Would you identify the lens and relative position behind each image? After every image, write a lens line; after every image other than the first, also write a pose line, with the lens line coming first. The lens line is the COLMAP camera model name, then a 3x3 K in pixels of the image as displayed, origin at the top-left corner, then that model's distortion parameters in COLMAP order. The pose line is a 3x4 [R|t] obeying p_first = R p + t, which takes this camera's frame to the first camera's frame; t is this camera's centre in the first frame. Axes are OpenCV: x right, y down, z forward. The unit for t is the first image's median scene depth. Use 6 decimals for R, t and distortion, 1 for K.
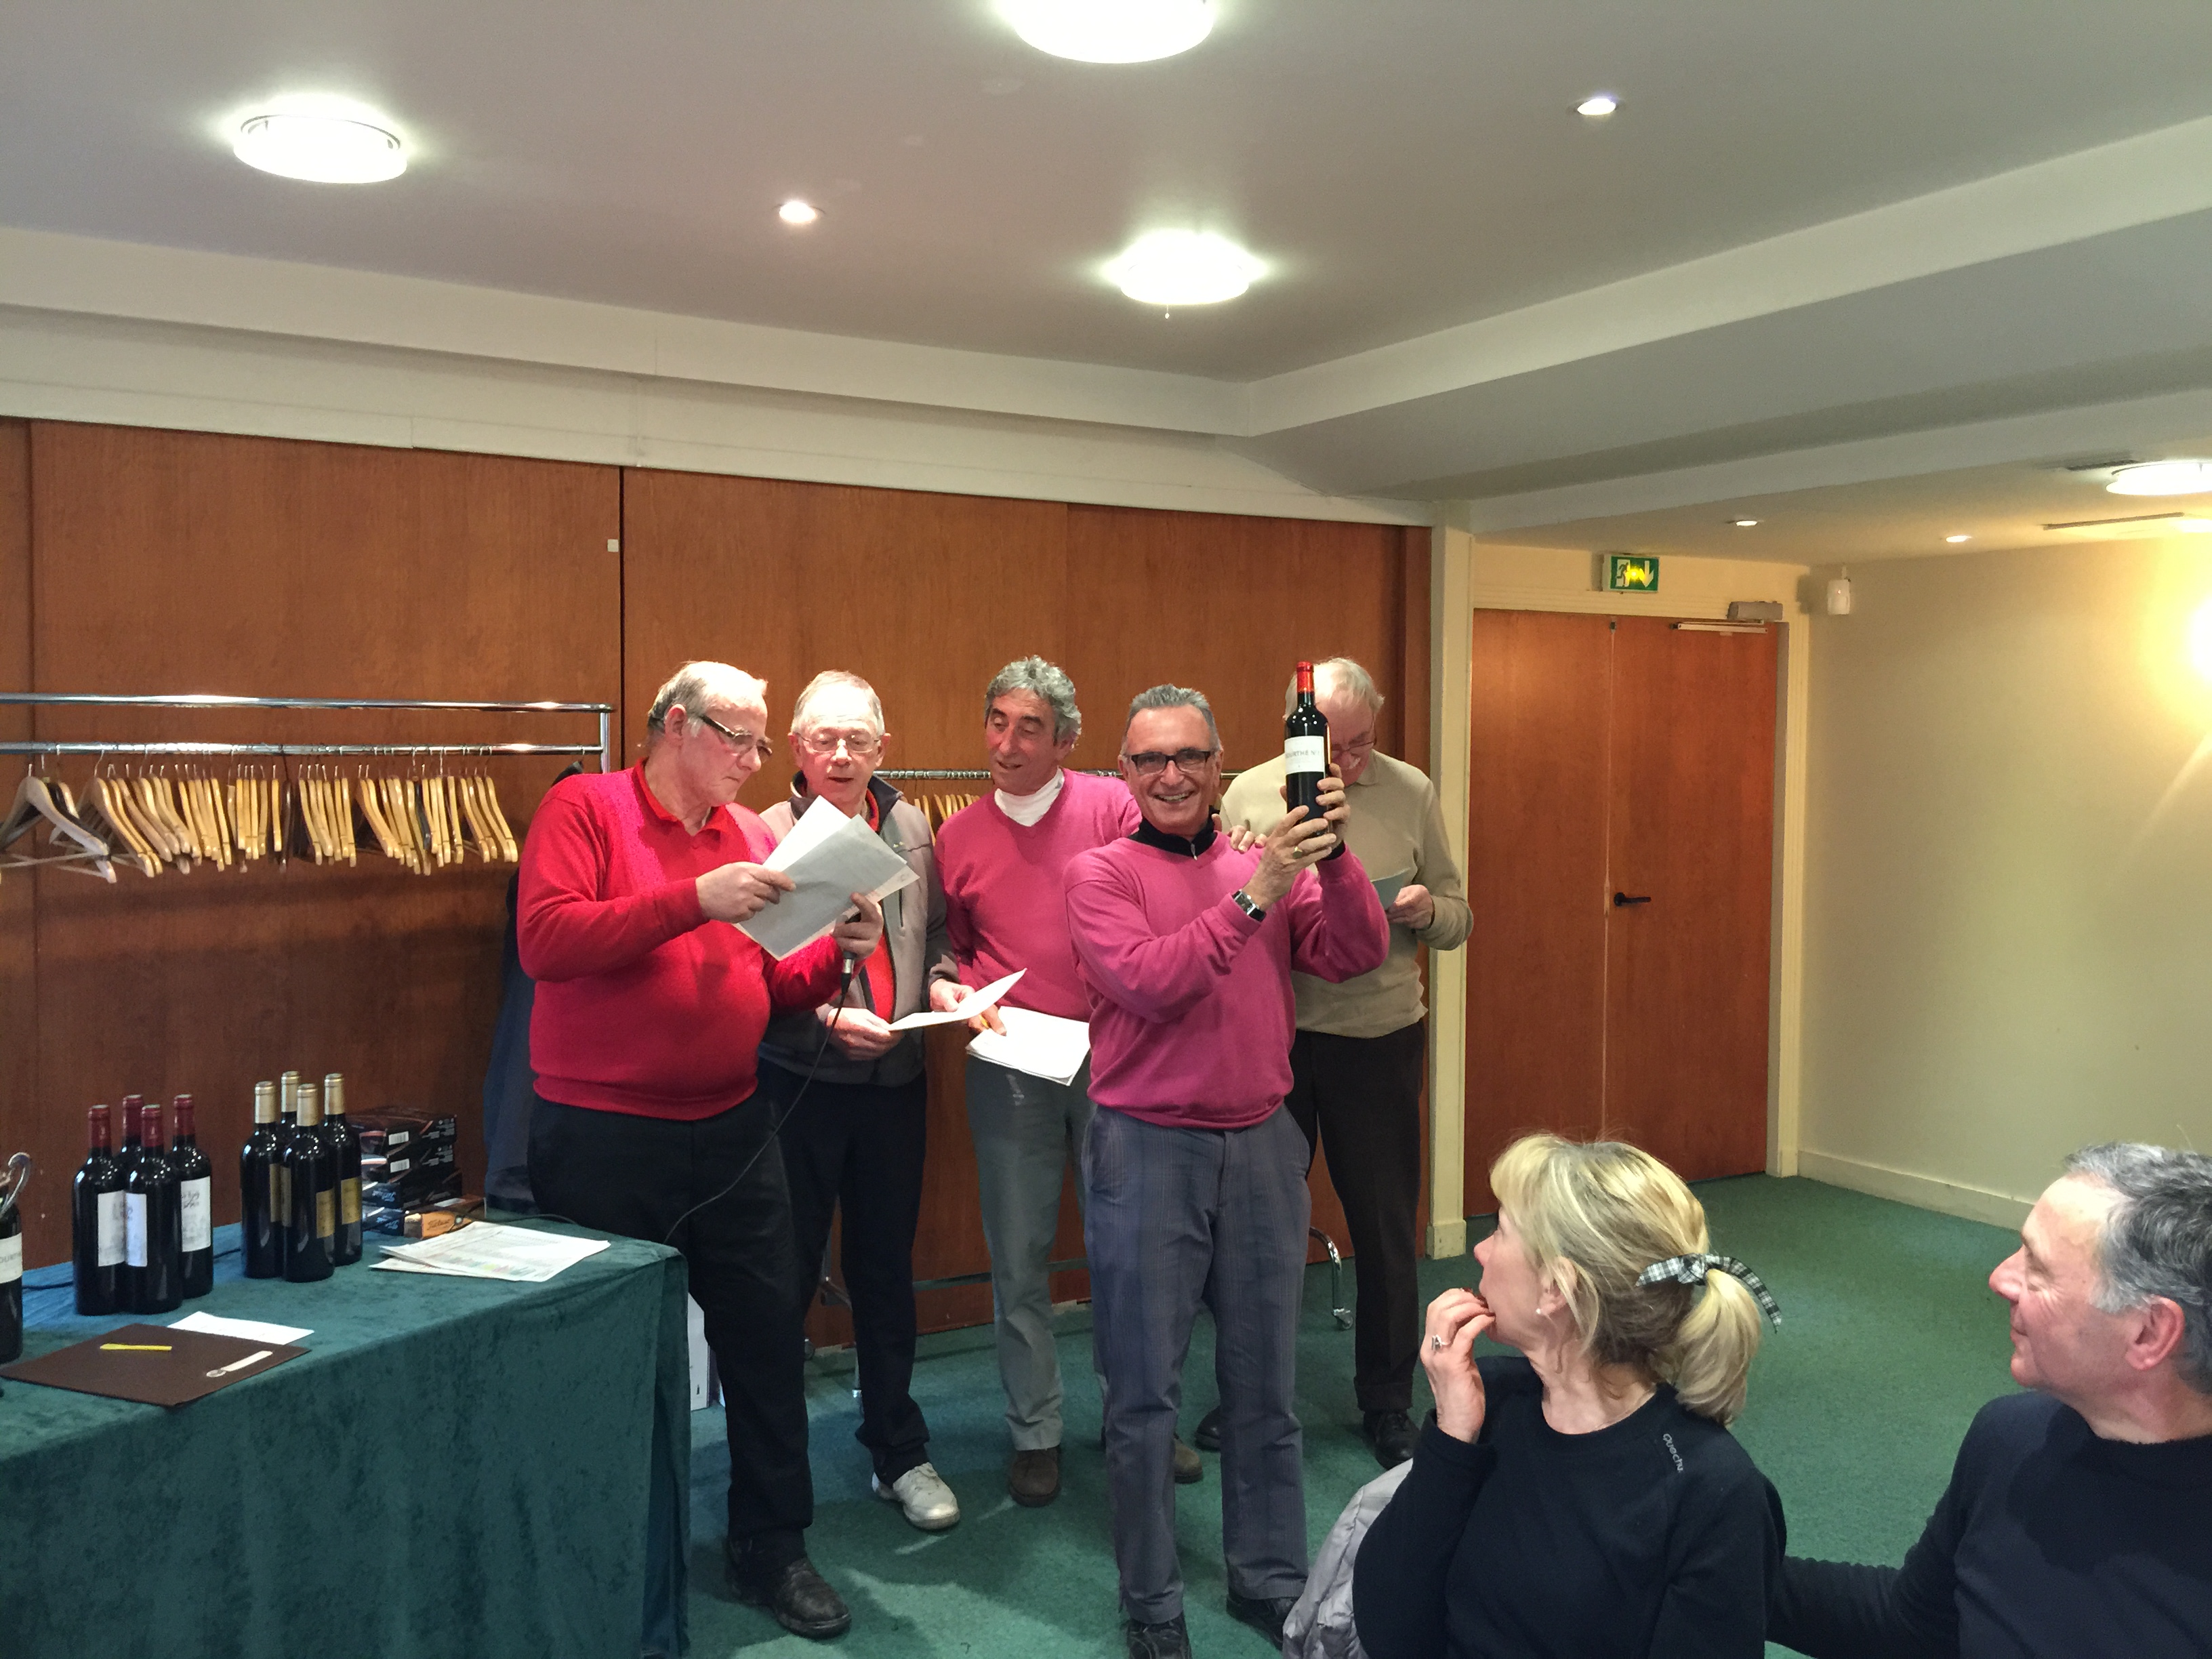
lens RADIAL K [[1877.4, 0, 1094.2], [0, 1877.4, 807.7], [0, 0, 1]] dist [0.083007, -0.129858]
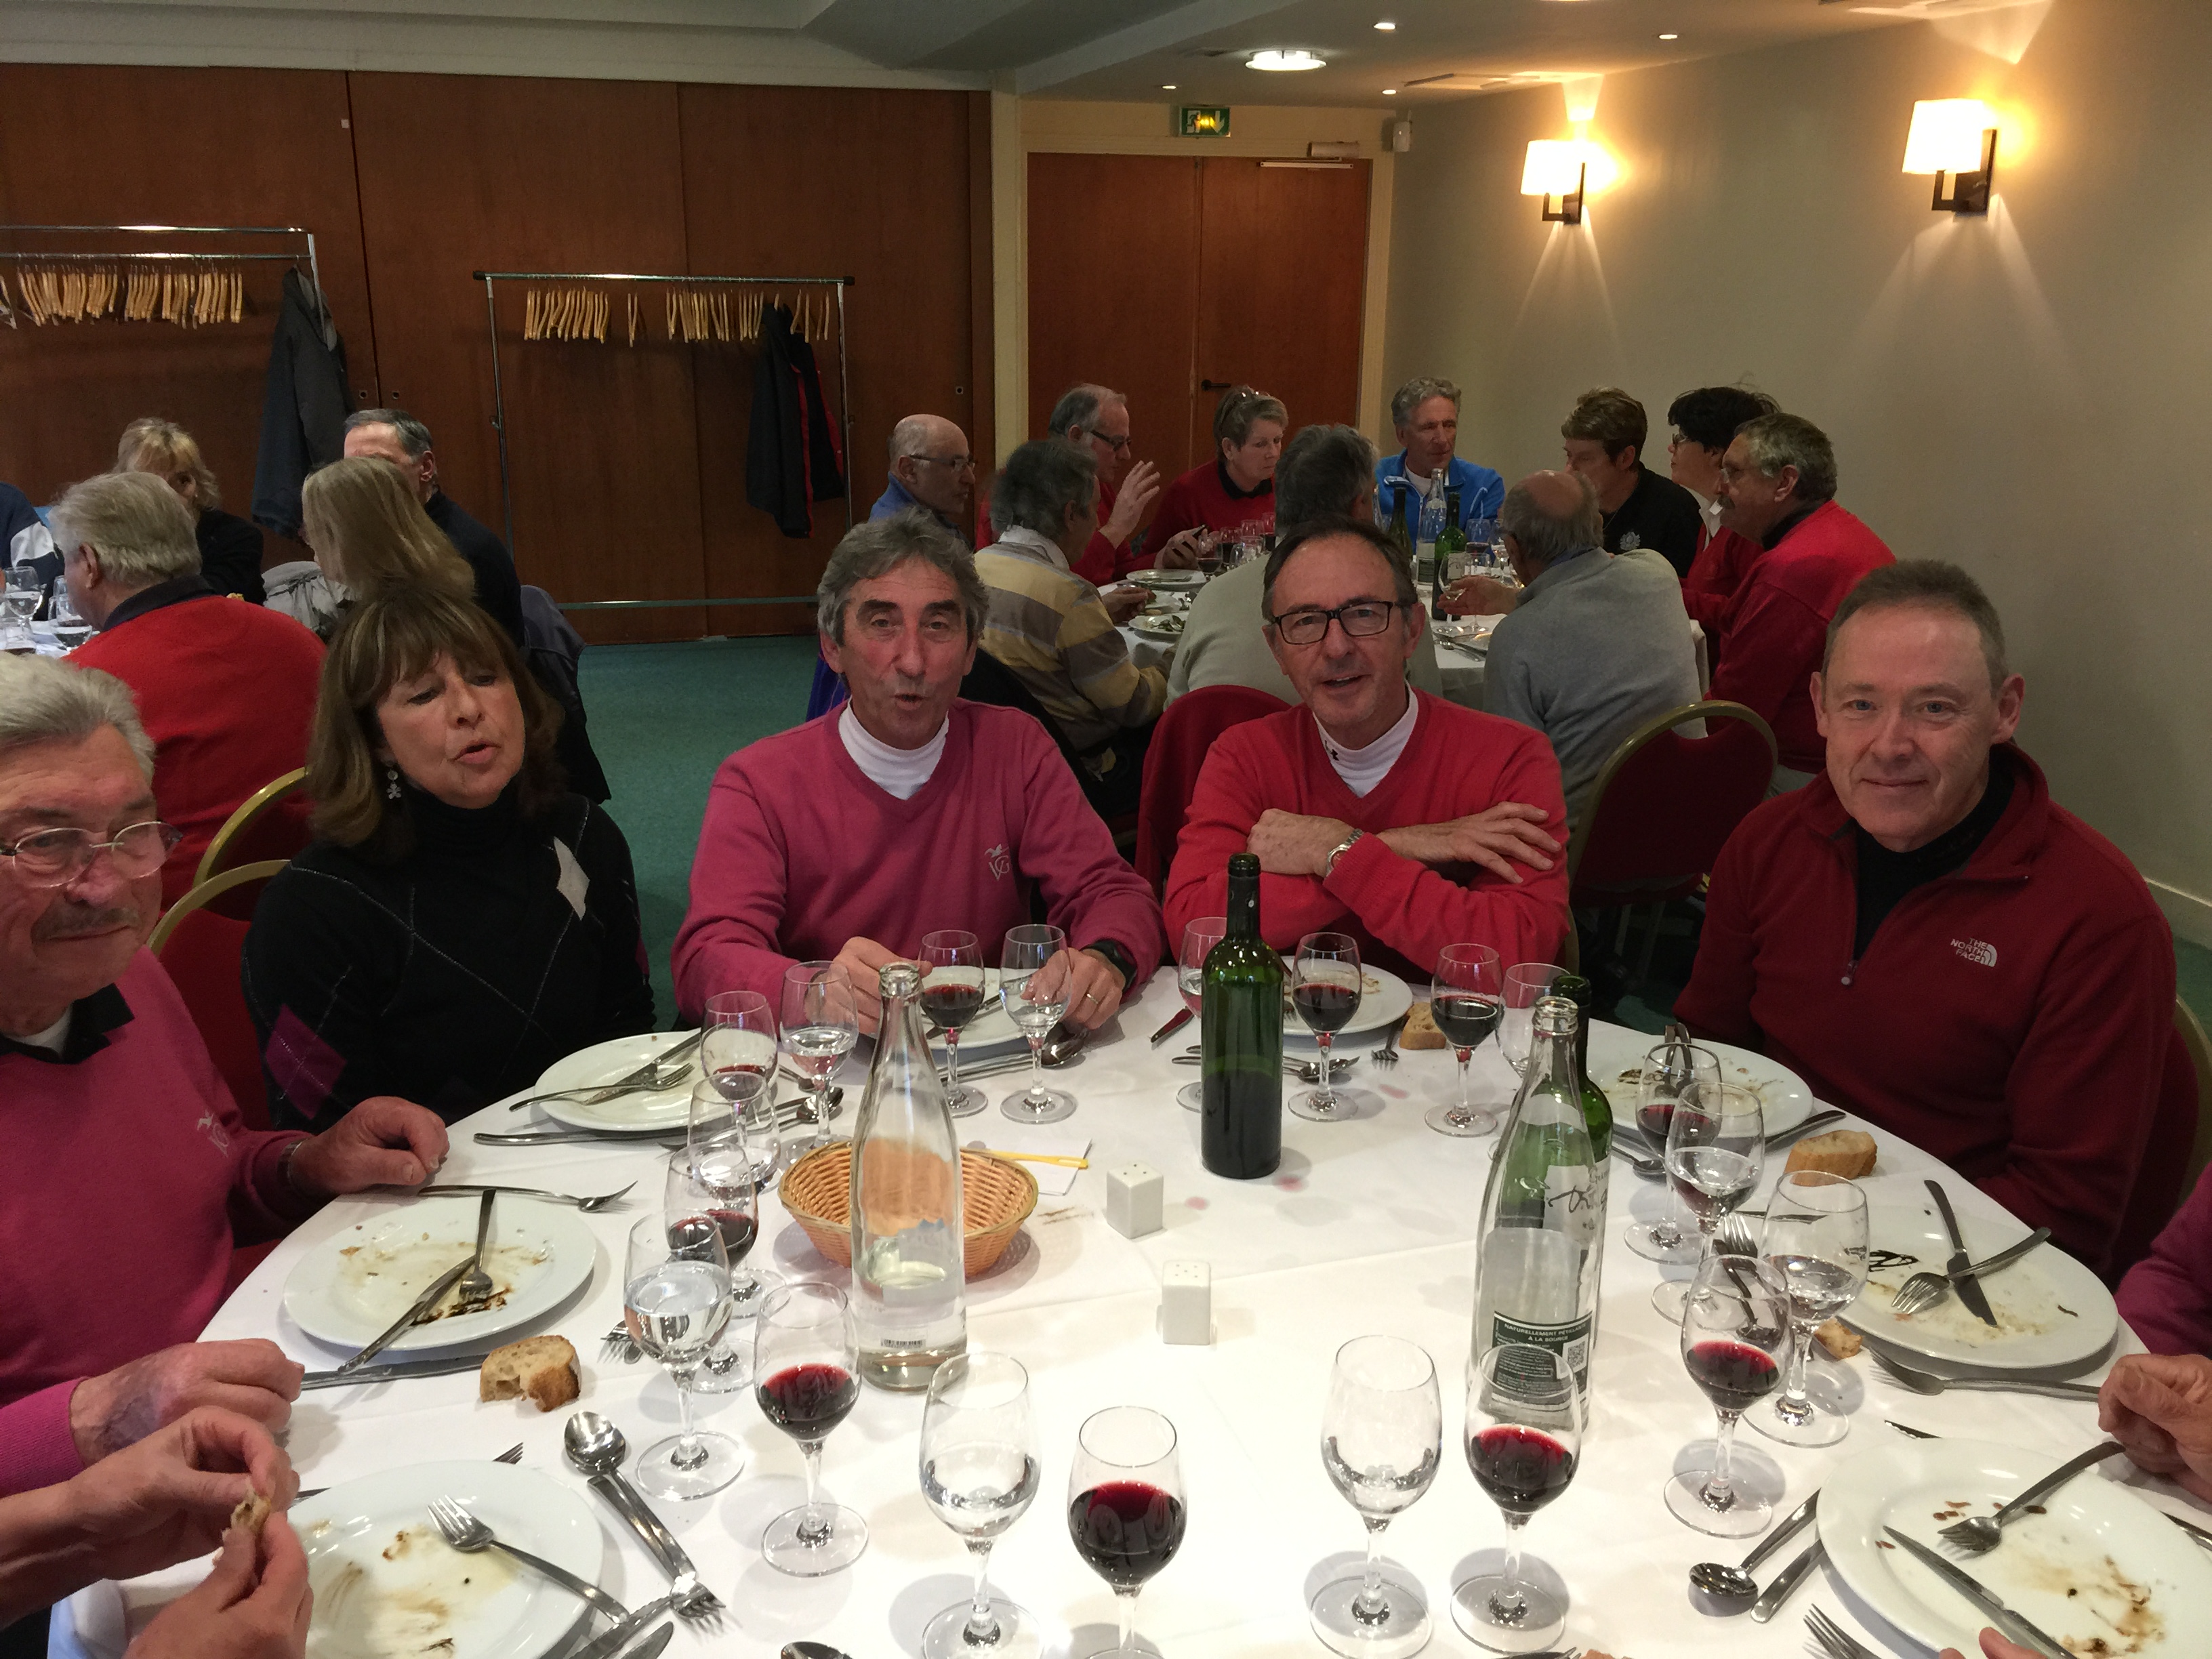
lens RADIAL K [[1877.4, 0, 1093.7], [0, 1877.4, 836.8], [0, 0, 1]] dist [0.083007, -0.129858]
pose [[0.968982, 0.069053, -0.237286, 0.729321], [-0.007977, 0.968408, 0.249243, 0.035340], [0.247001, -0.239619, 0.938921, -0.460718]]
